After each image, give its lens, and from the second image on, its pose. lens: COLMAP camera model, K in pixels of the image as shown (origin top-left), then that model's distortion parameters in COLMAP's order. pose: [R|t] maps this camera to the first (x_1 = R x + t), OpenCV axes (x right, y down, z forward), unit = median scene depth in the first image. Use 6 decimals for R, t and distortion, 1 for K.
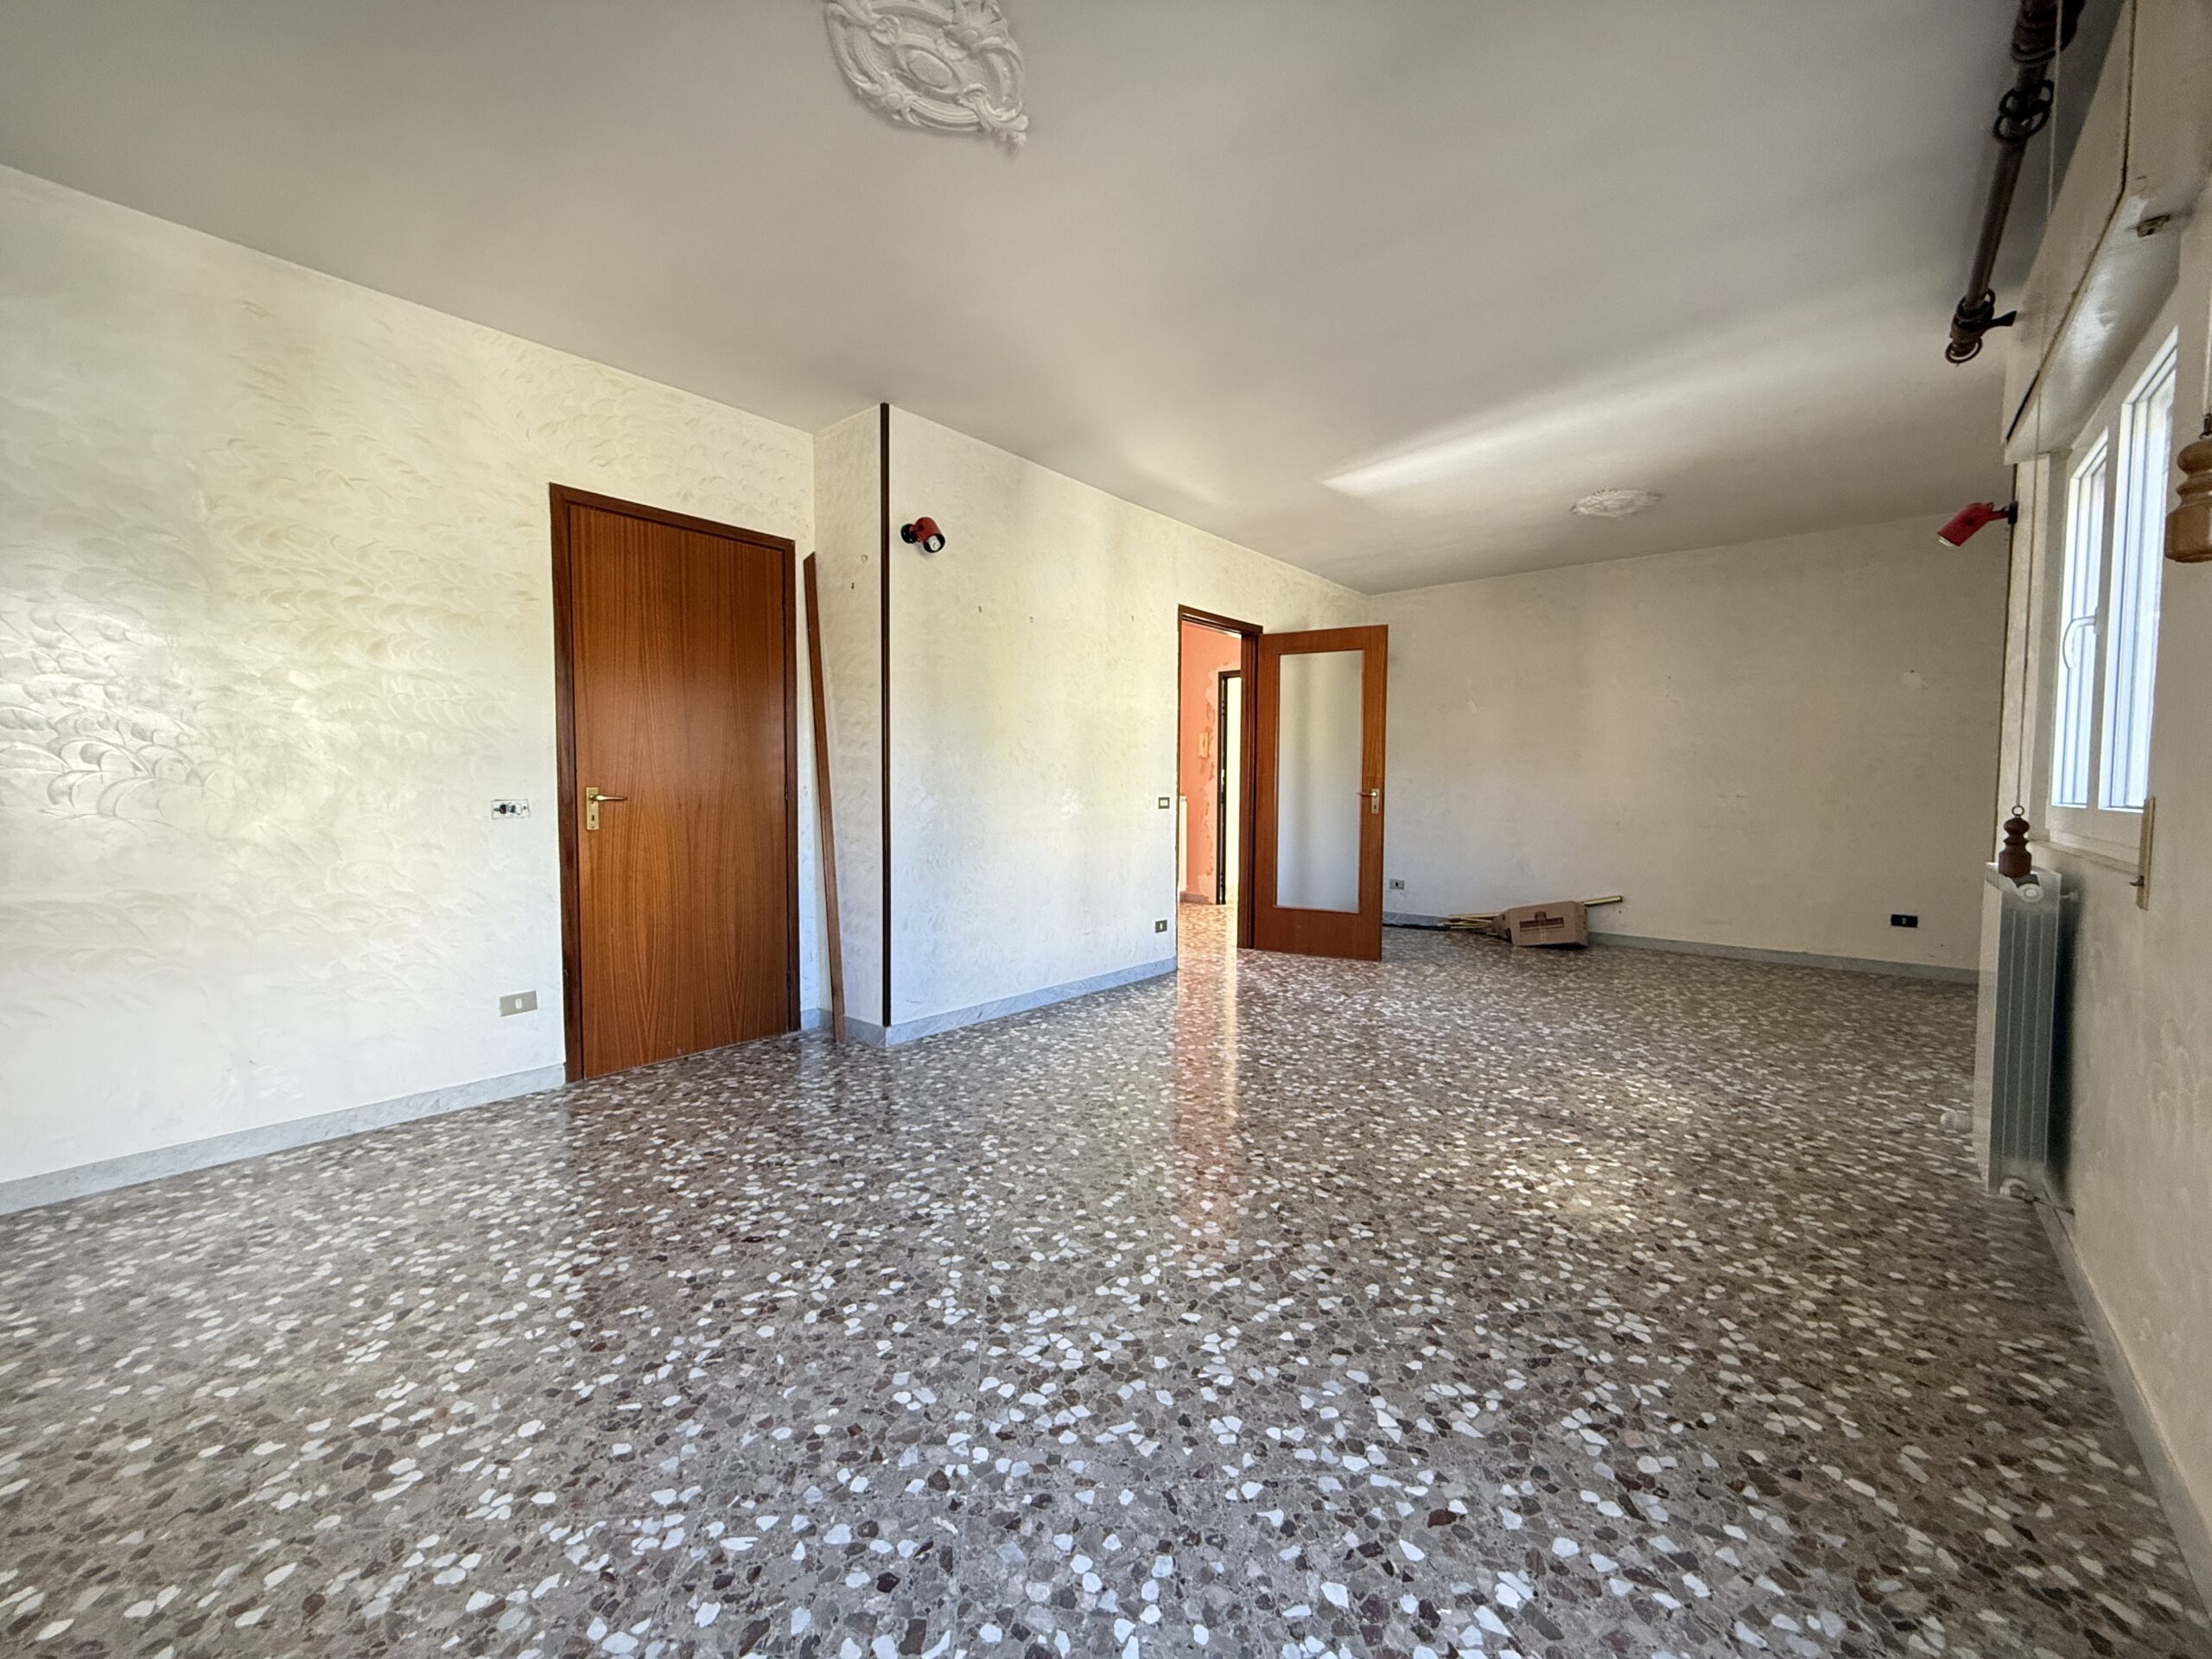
lens RADIAL K [[879.6, 0, 1100.0], [0, 879.6, 827.6], [0, 0, 1]] dist [-0.000334, 0.000412]
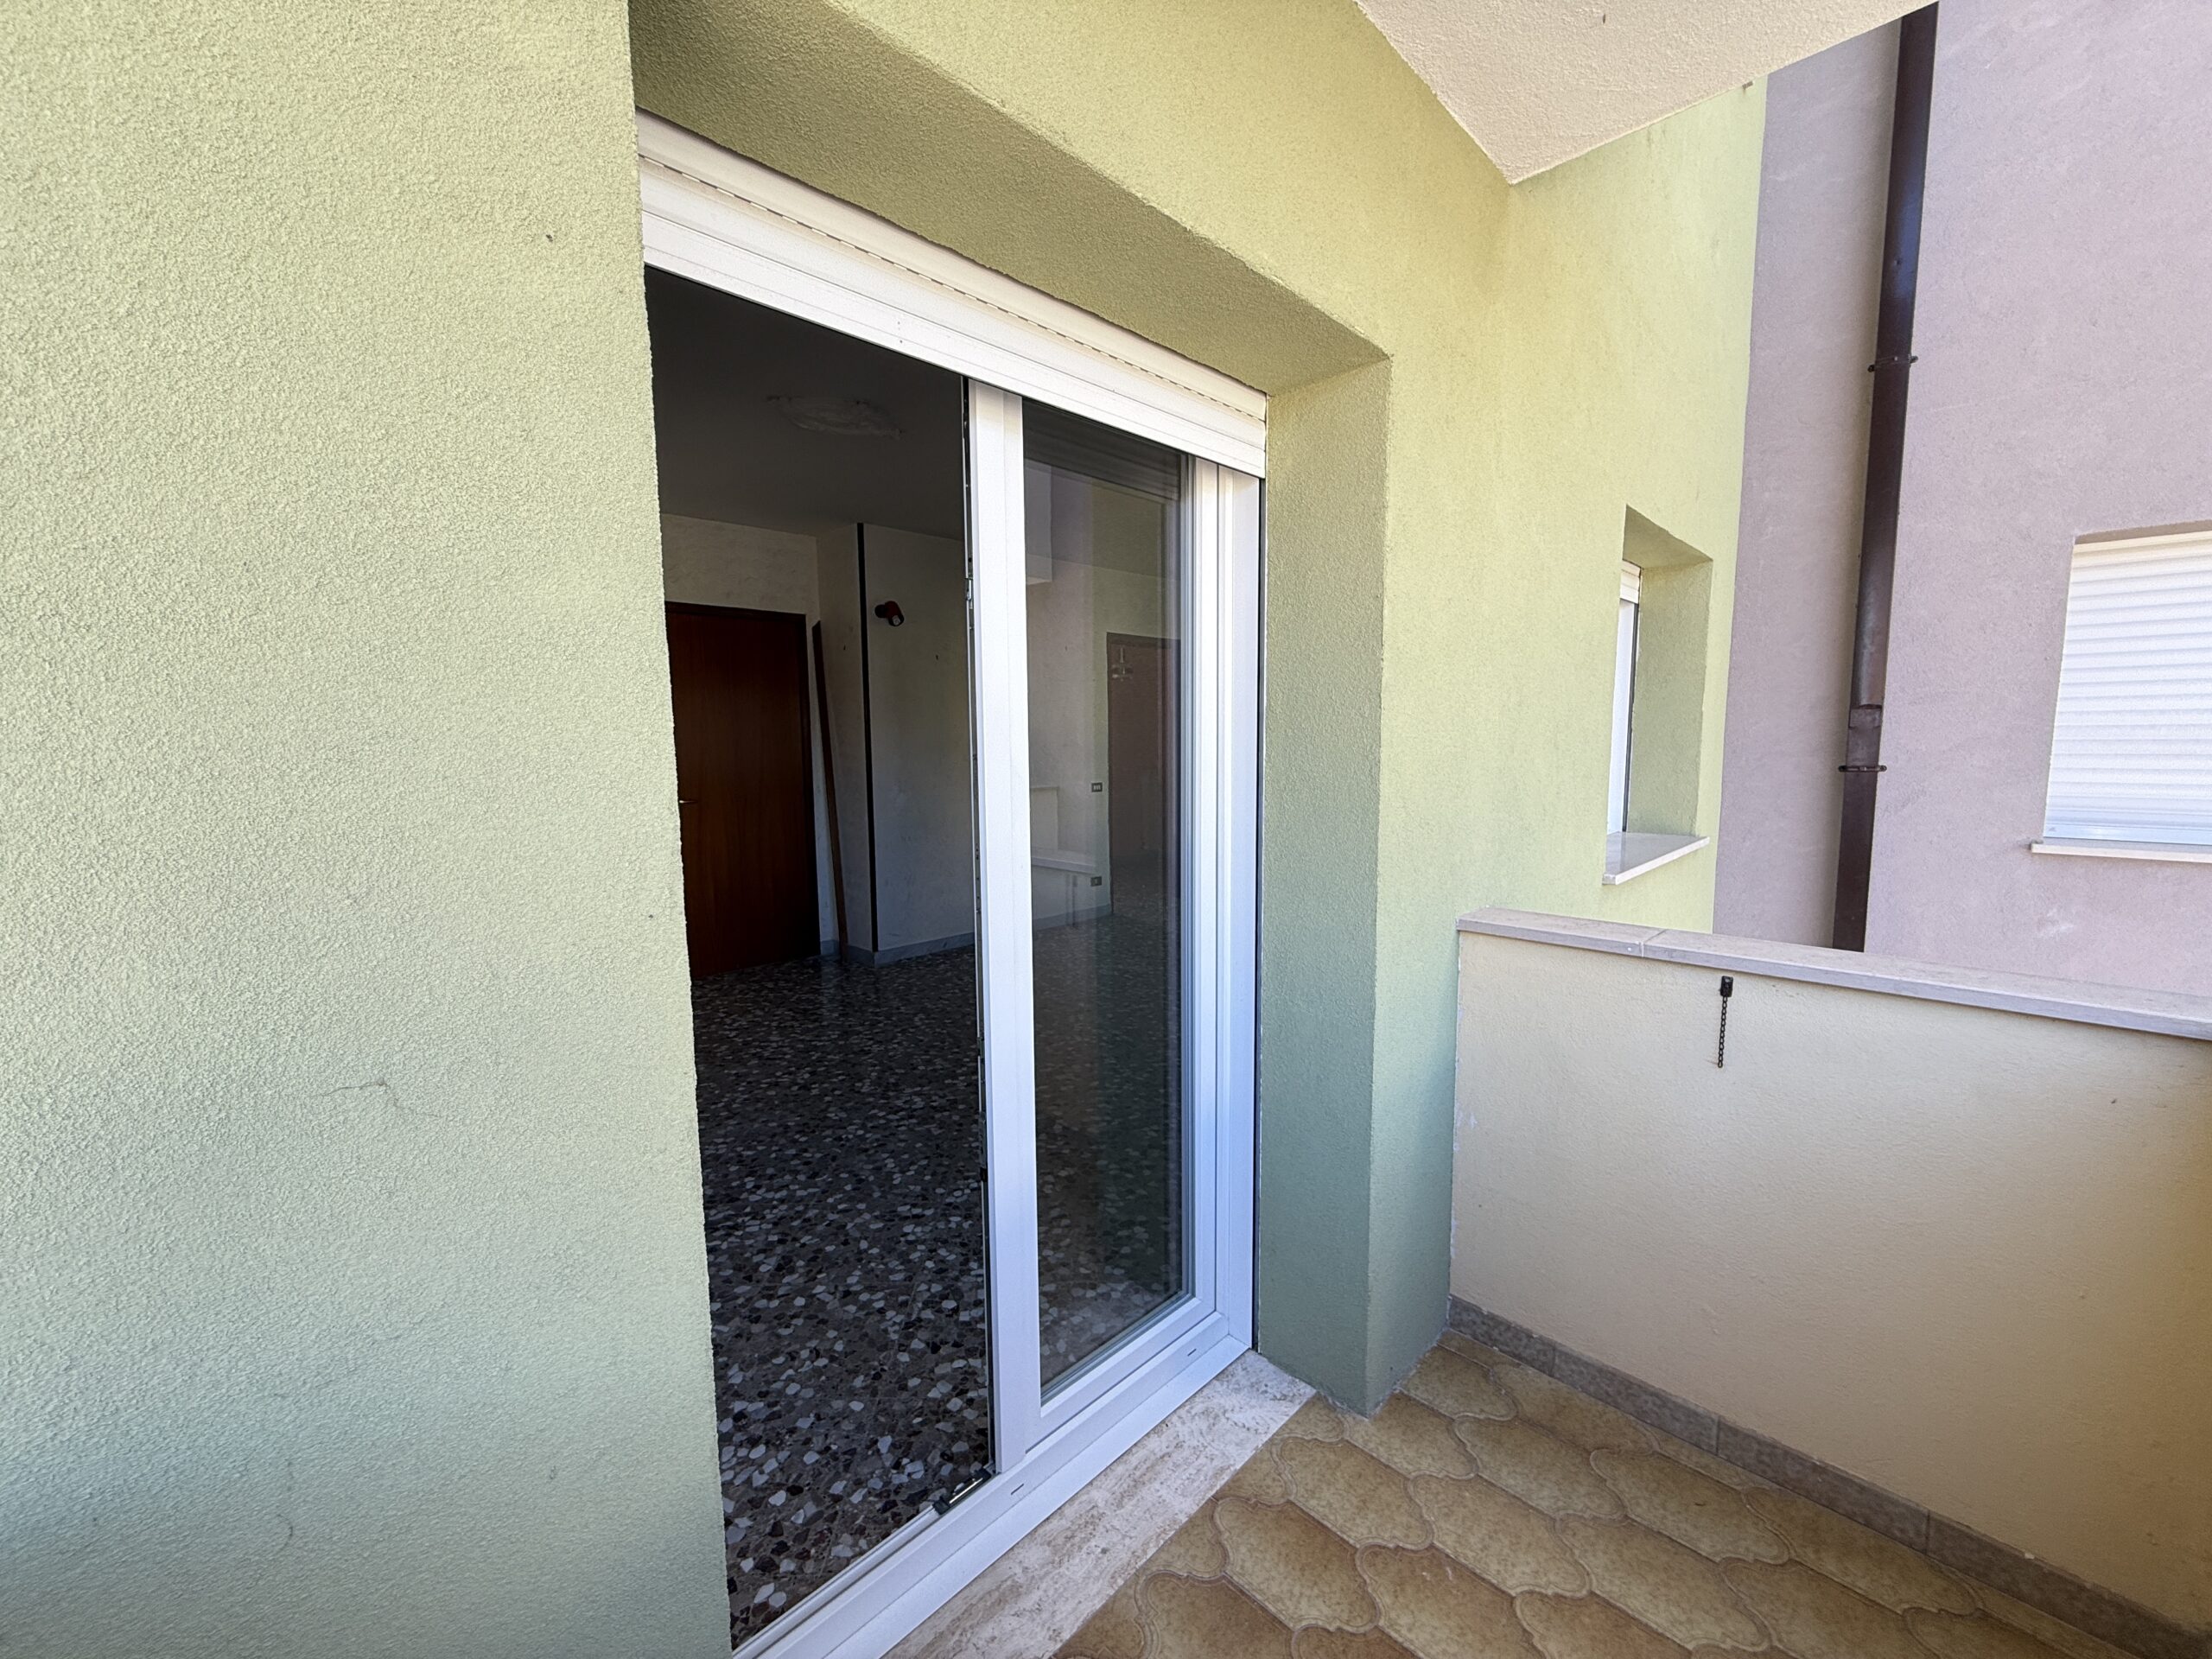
lens RADIAL K [[879.6, 0, 1100.0], [0, 879.6, 827.6], [0, 0, 1]] dist [-0.000334, 0.000412]
pose [[0.997060, -0.006874, -0.076319, 0.352763], [0.011309, 0.998263, 0.057824, -0.087114], [0.075789, -0.058517, 0.995405, -0.603593]]
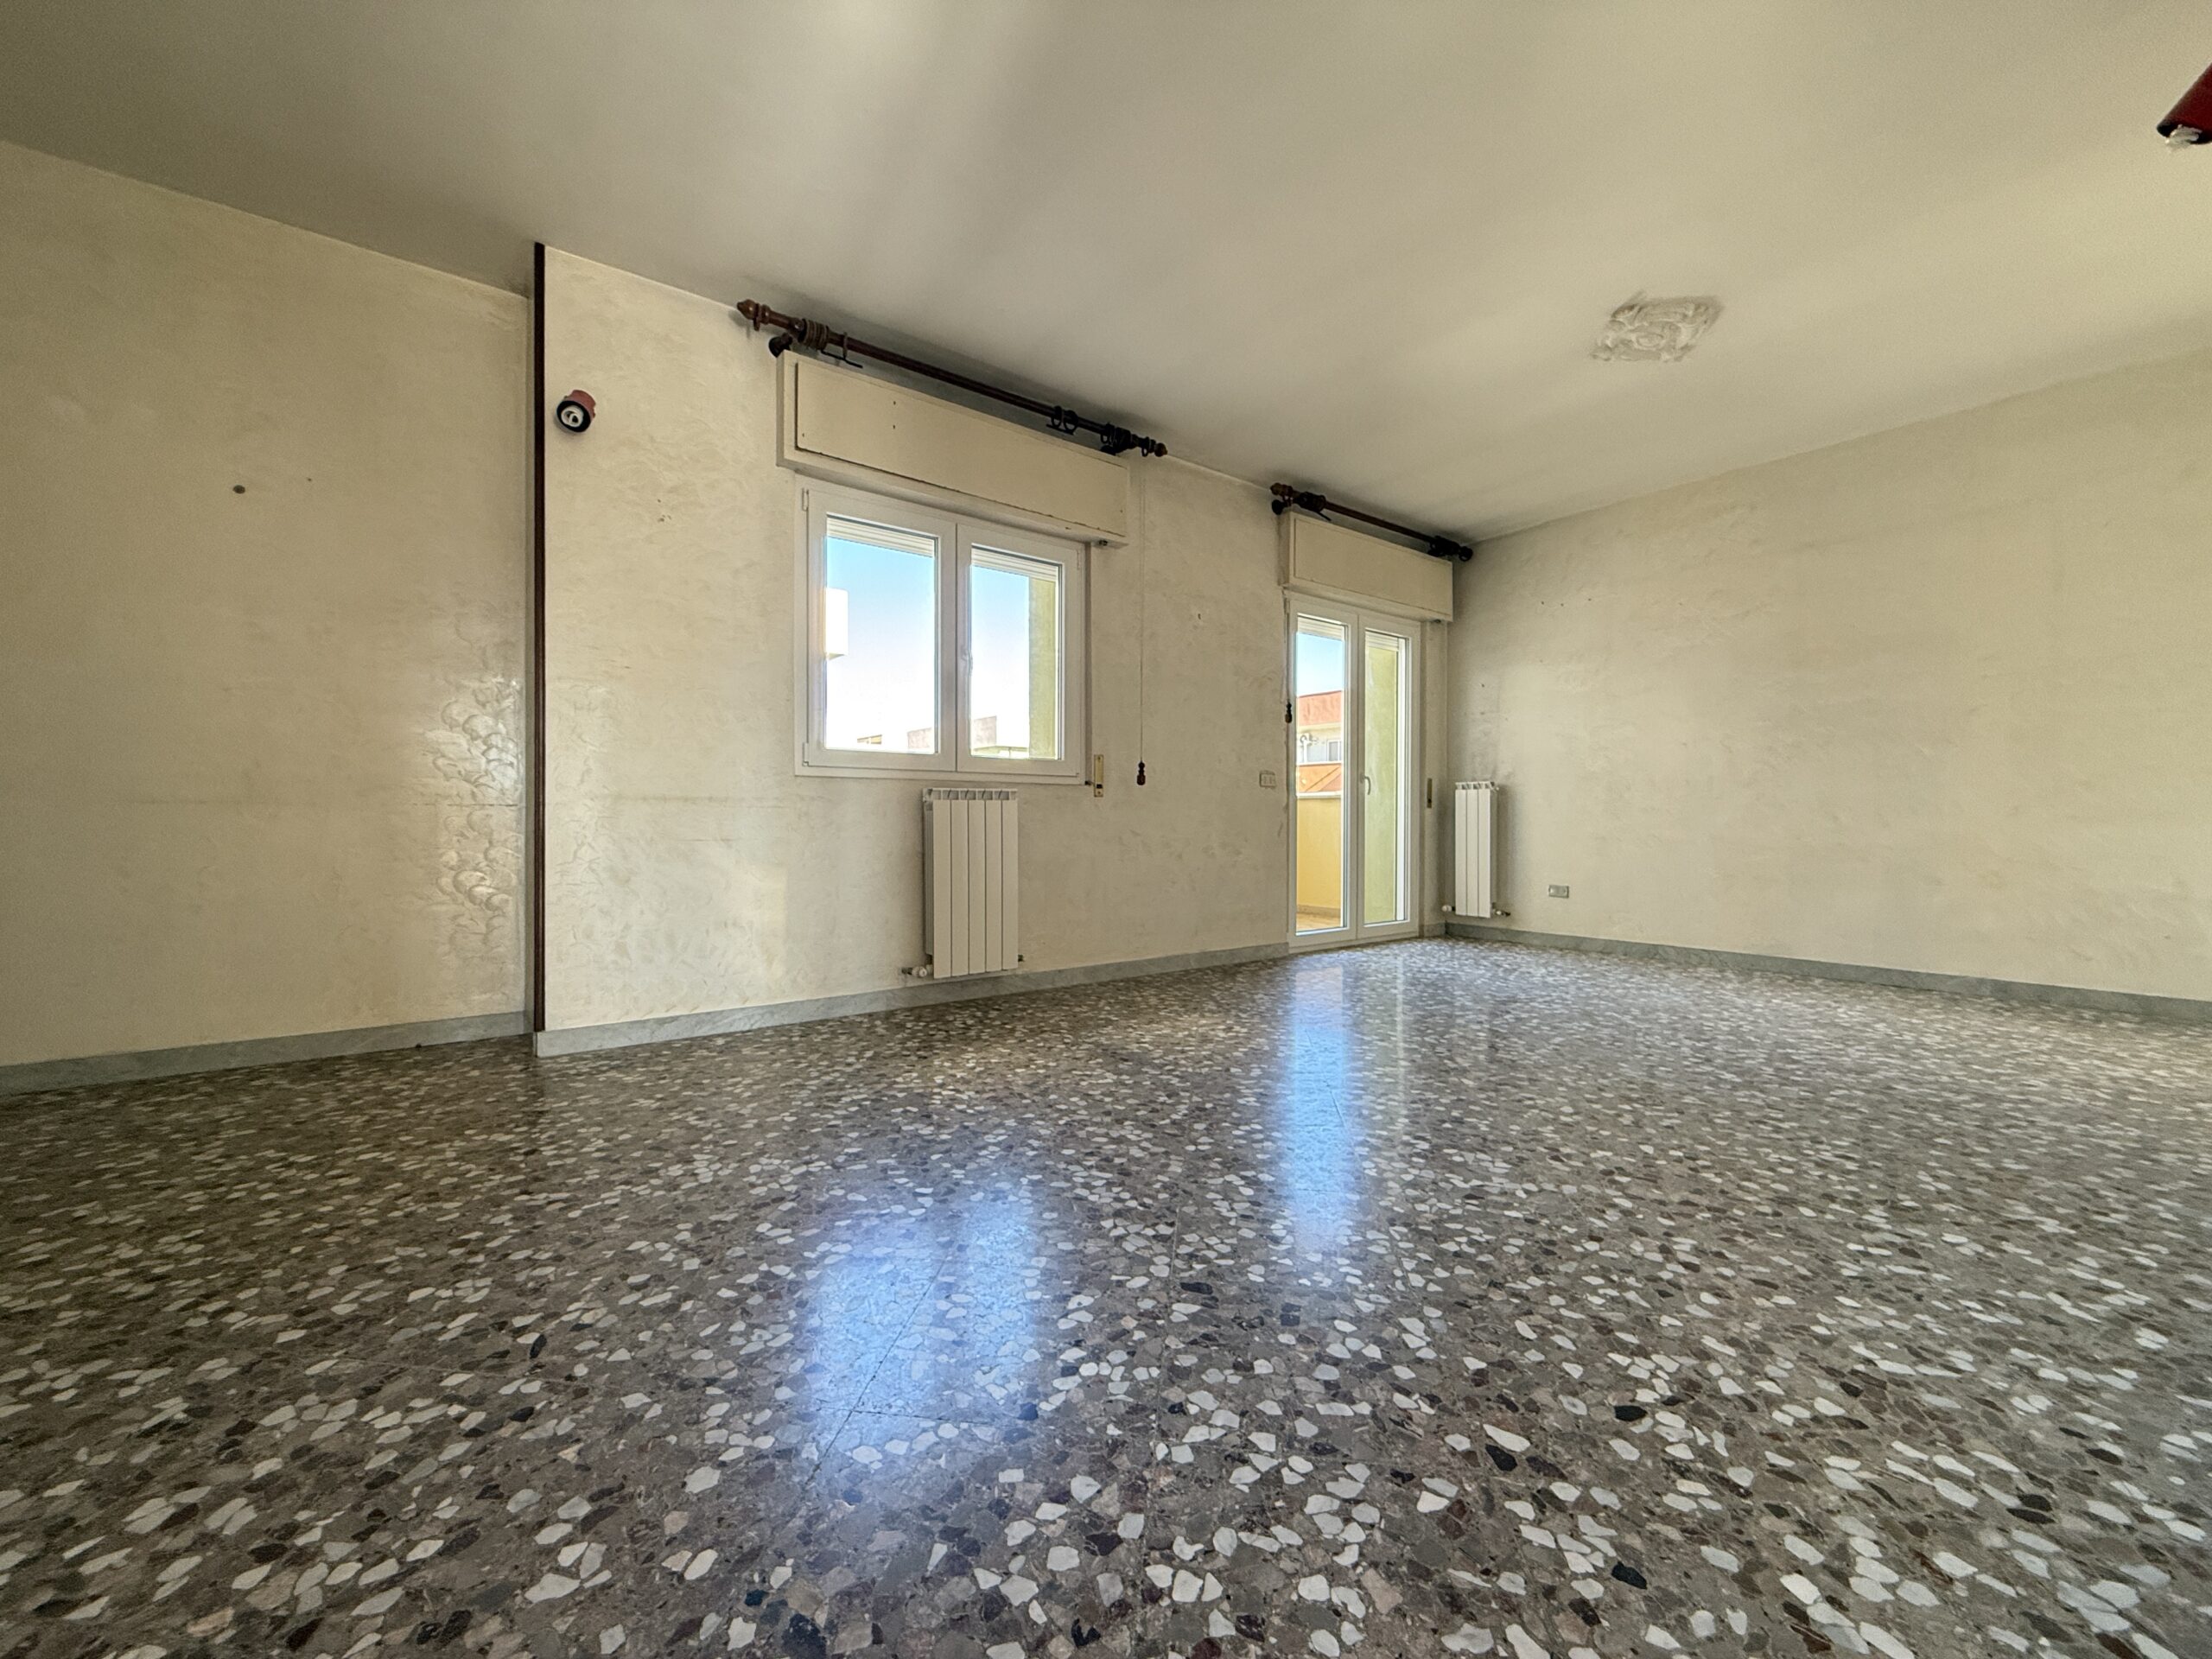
lens RADIAL K [[879.6, 0, 1100.0], [0, 879.6, 827.6], [0, 0, 1]] dist [-0.000334, 0.000412]
pose [[-0.977416, -0.006607, 0.211221, 0.377521], [0.005466, 0.998386, 0.056523, 0.021281], [-0.211253, 0.056401, -0.975803, 2.220457]]
